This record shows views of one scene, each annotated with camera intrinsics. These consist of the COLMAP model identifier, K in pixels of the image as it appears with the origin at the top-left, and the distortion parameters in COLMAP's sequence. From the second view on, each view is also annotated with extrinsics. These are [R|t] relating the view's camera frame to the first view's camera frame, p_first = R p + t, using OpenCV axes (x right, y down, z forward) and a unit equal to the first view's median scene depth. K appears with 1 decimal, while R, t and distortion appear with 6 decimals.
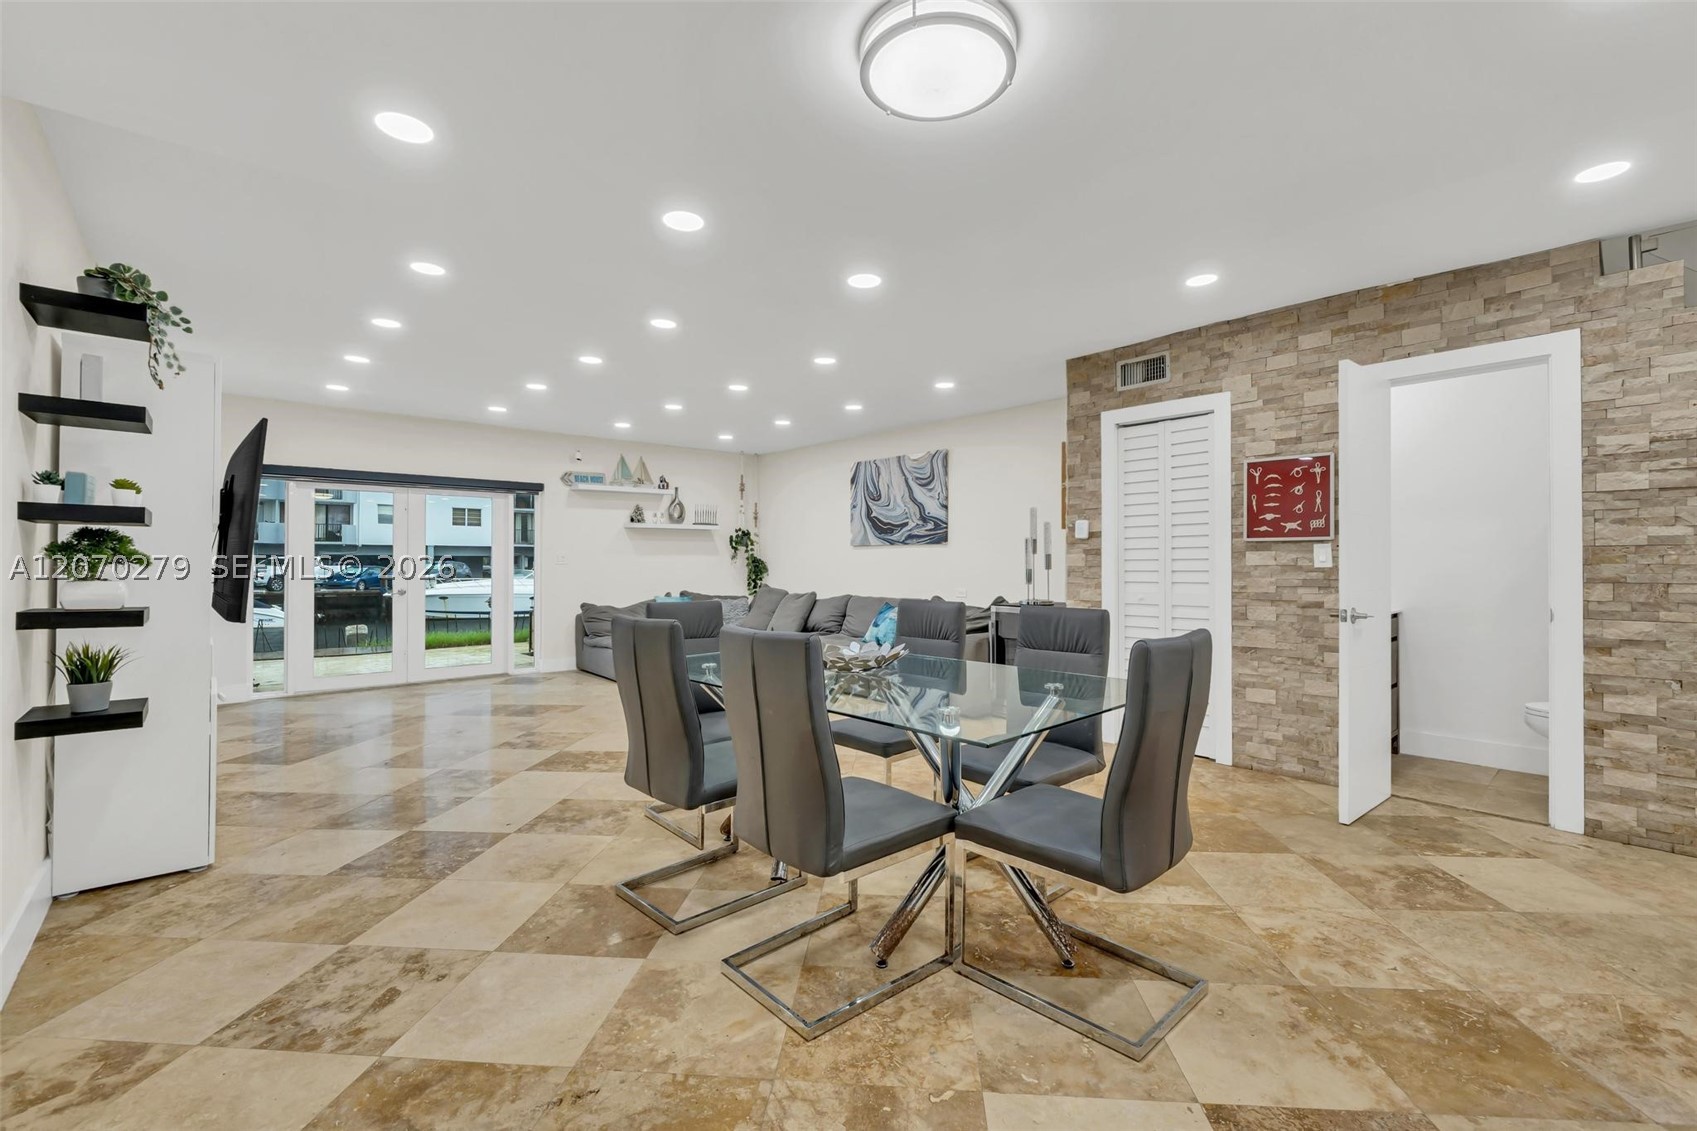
lens RADIAL K [[717.3, 0, 855.4], [0, 717.3, 557.2], [0, 0, 1]] dist [-0.004413, -0.000398]
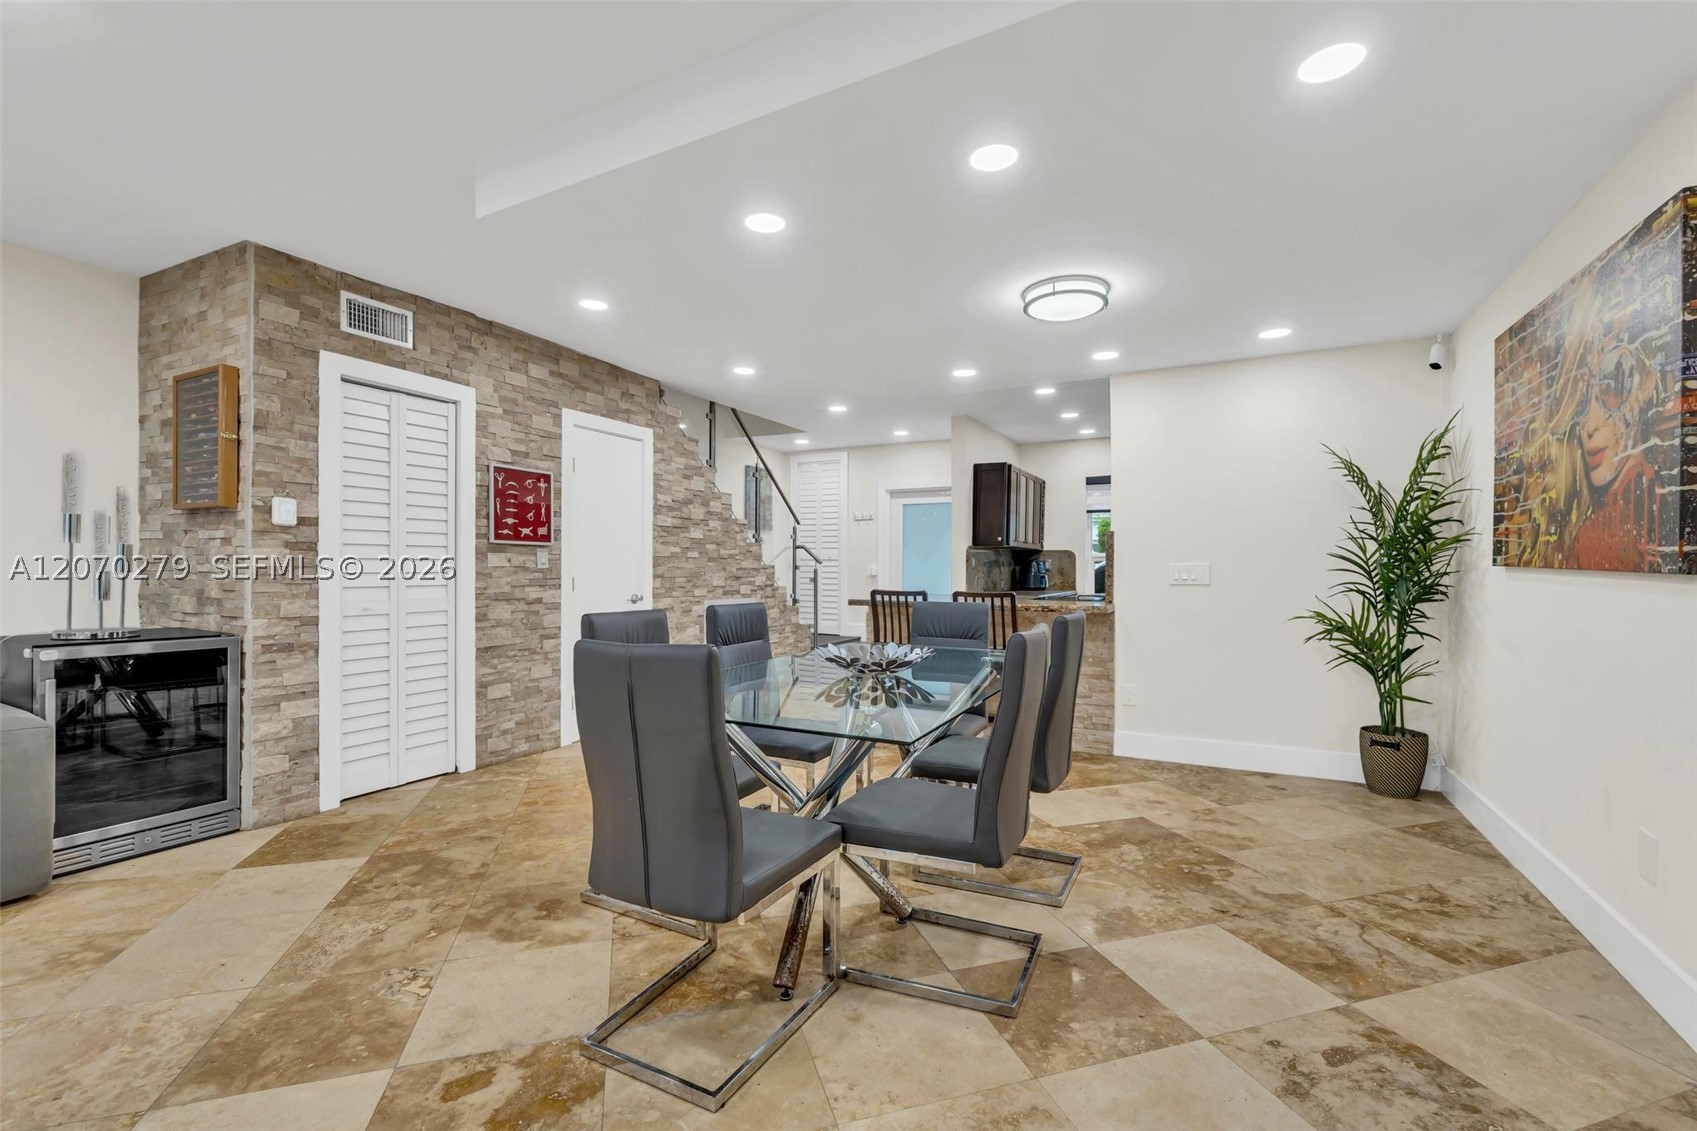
lens RADIAL K [[728.6, 0, 850.4], [0, 728.6, 571.5], [0, 0, 1]] dist [-0.000809, -0.002150]
pose [[-0.353546, -0.004392, 0.935407, -0.640283], [-0.013680, 0.999906, -0.000475, 0.012500], [-0.935317, -0.012965, -0.353573, 0.944906]]
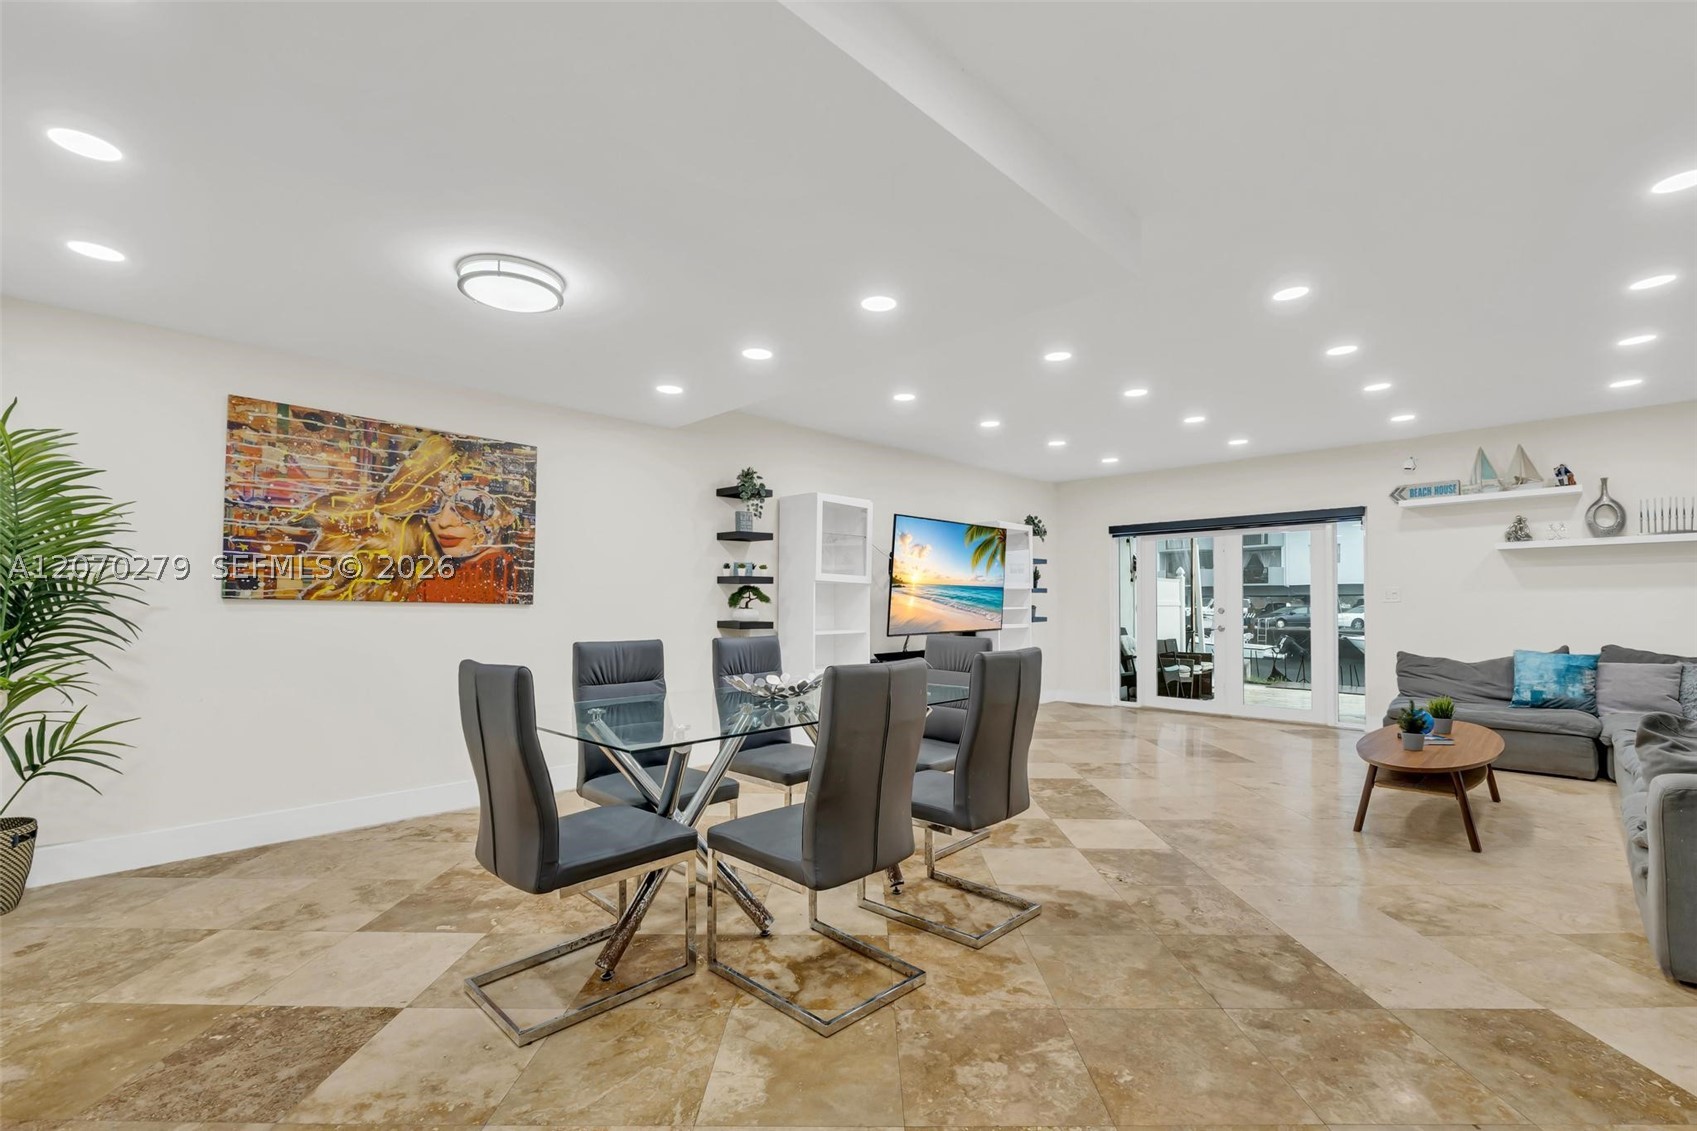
lens RADIAL K [[728.6, 0, 858.2], [0, 728.6, 595.1], [0, 0, 1]] dist [-0.000809, -0.002150]
pose [[0.065792, -0.009632, -0.997787, 0.767909], [0.009153, 0.999917, -0.009049, 0.007436], [0.997791, -0.008538, 0.065875, 0.713090]]
